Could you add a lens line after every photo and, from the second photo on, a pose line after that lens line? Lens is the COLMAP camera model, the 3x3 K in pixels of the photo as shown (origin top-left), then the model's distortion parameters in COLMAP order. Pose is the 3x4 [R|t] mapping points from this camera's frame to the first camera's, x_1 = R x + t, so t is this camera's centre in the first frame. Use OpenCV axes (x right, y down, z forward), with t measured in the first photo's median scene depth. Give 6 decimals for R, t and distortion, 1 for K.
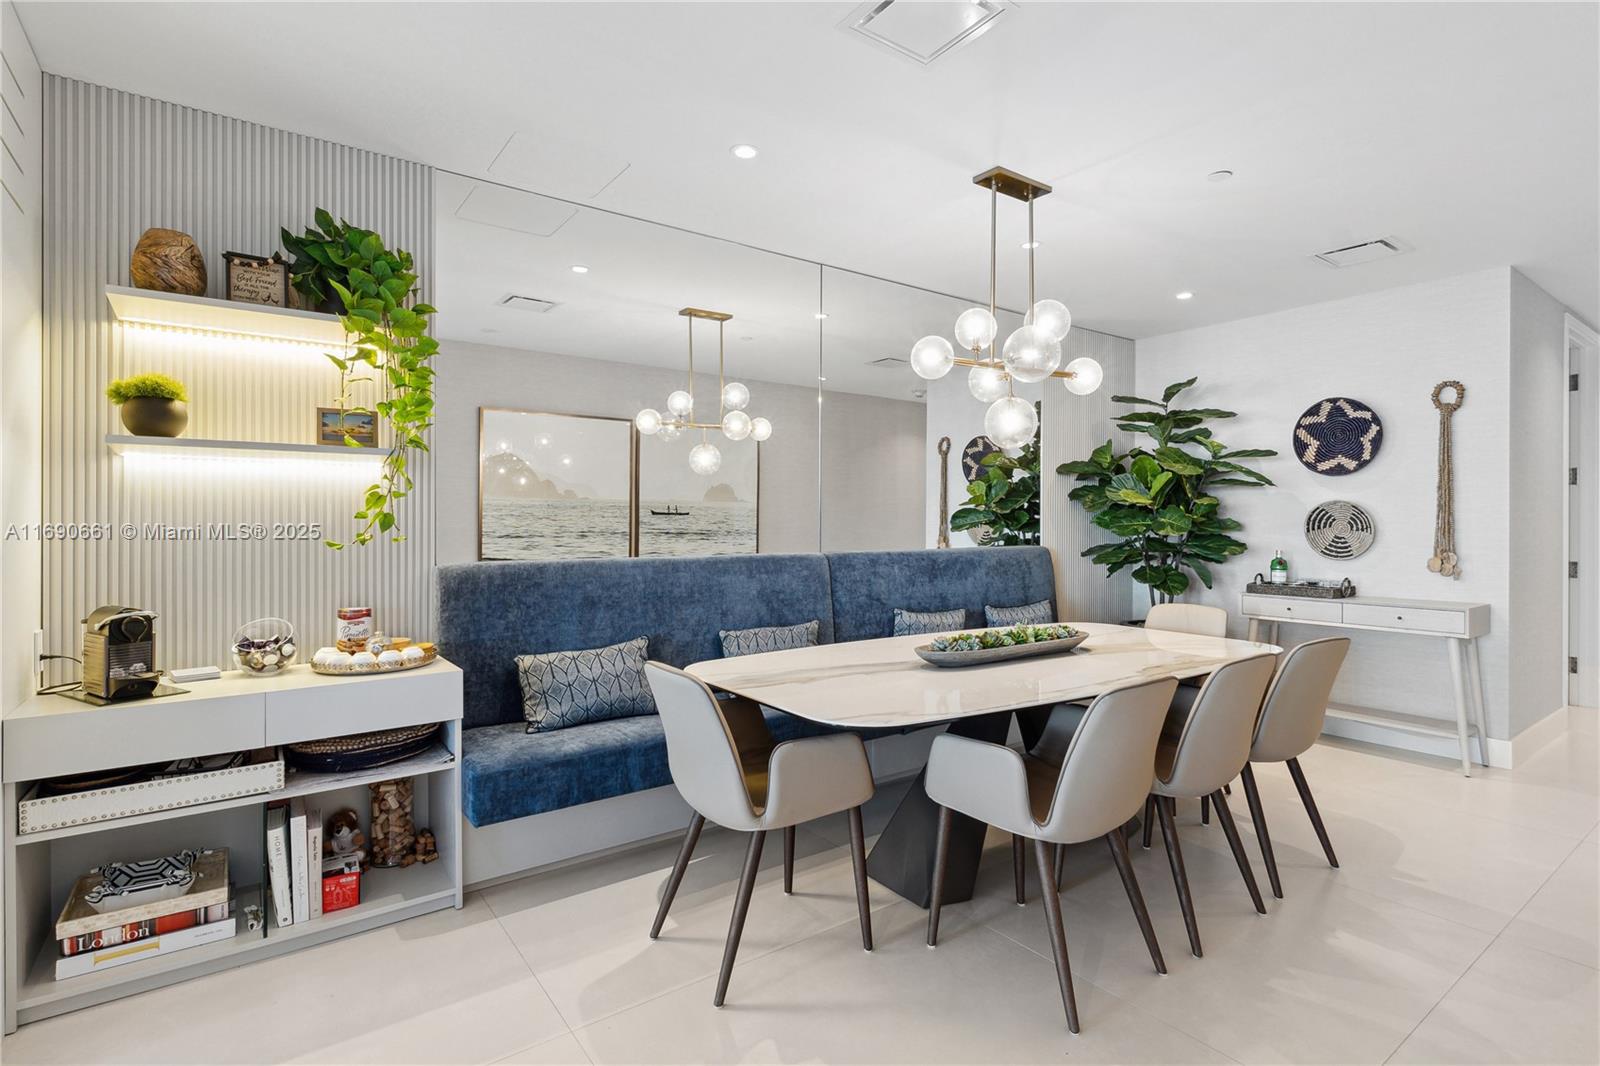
lens RADIAL K [[753.0, 0, 800.4], [0, 753.0, 523.4], [0, 0, 1]] dist [-0.003968, 0.000203]
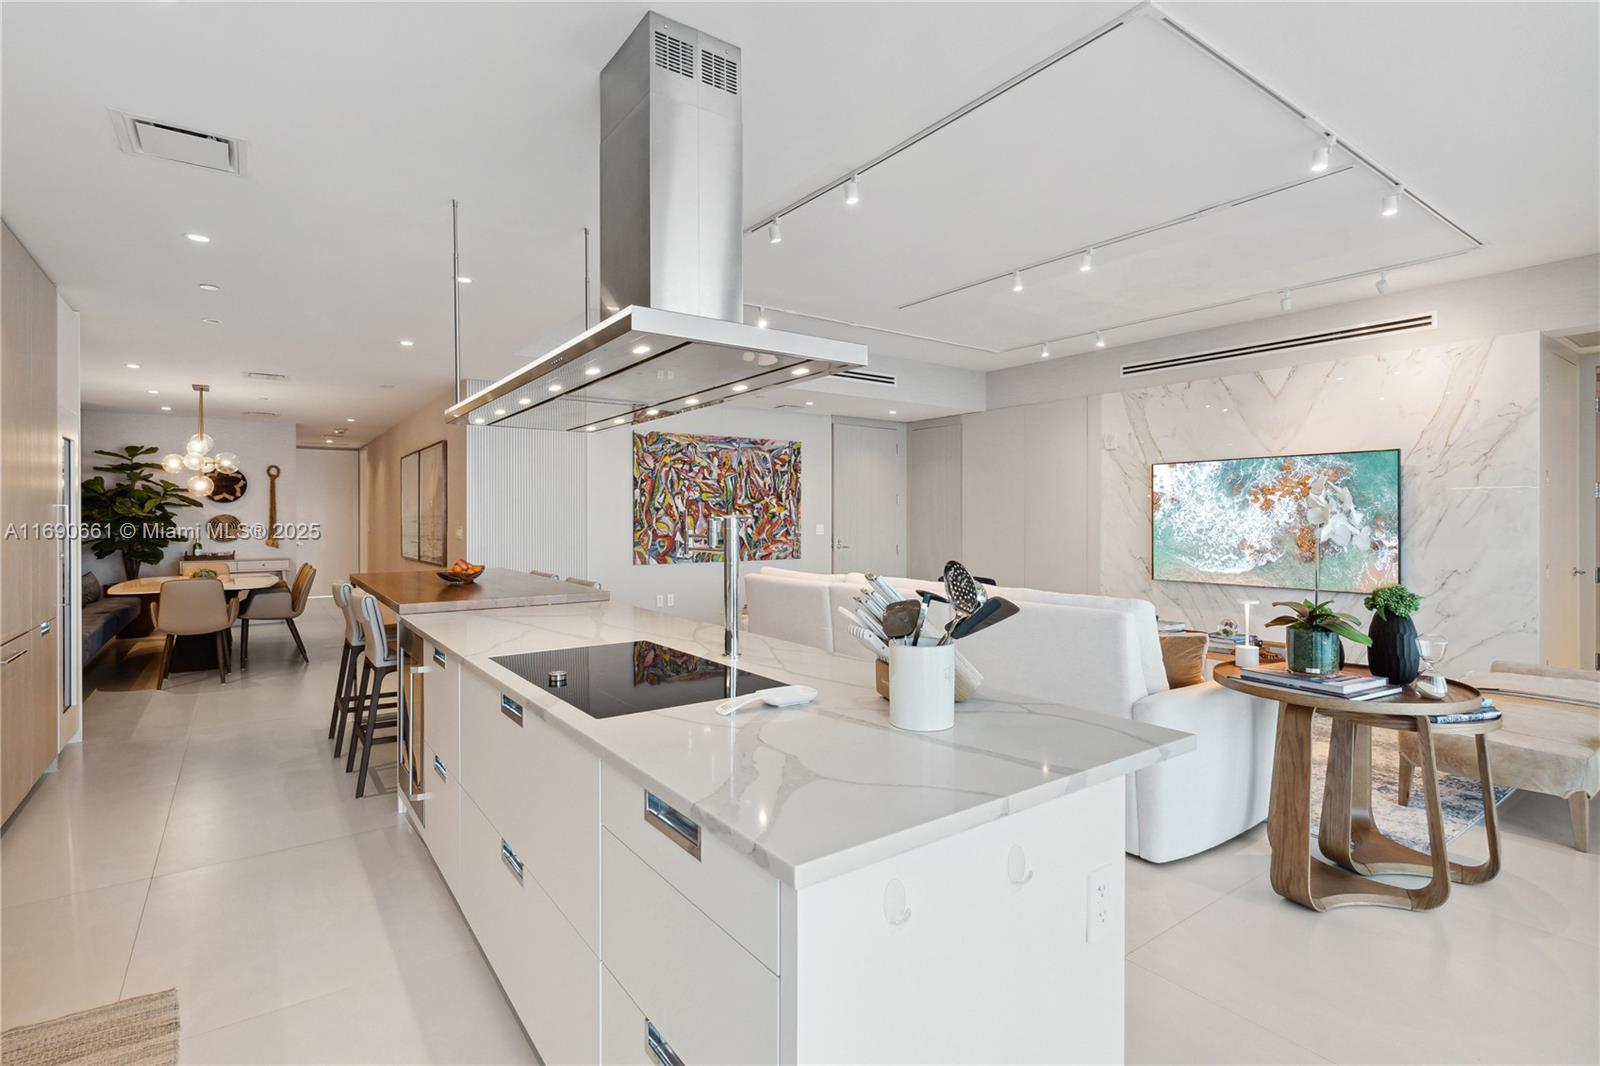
lens RADIAL K [[753.0, 0, 799.9], [0, 753.0, 524.0], [0, 0, 1]] dist [-0.003968, 0.000203]
pose [[-0.008365, -0.010390, 0.999911, -1.432814], [0.014993, 0.999832, 0.010514, -0.001541], [-0.999853, 0.015080, -0.008208, -0.611486]]
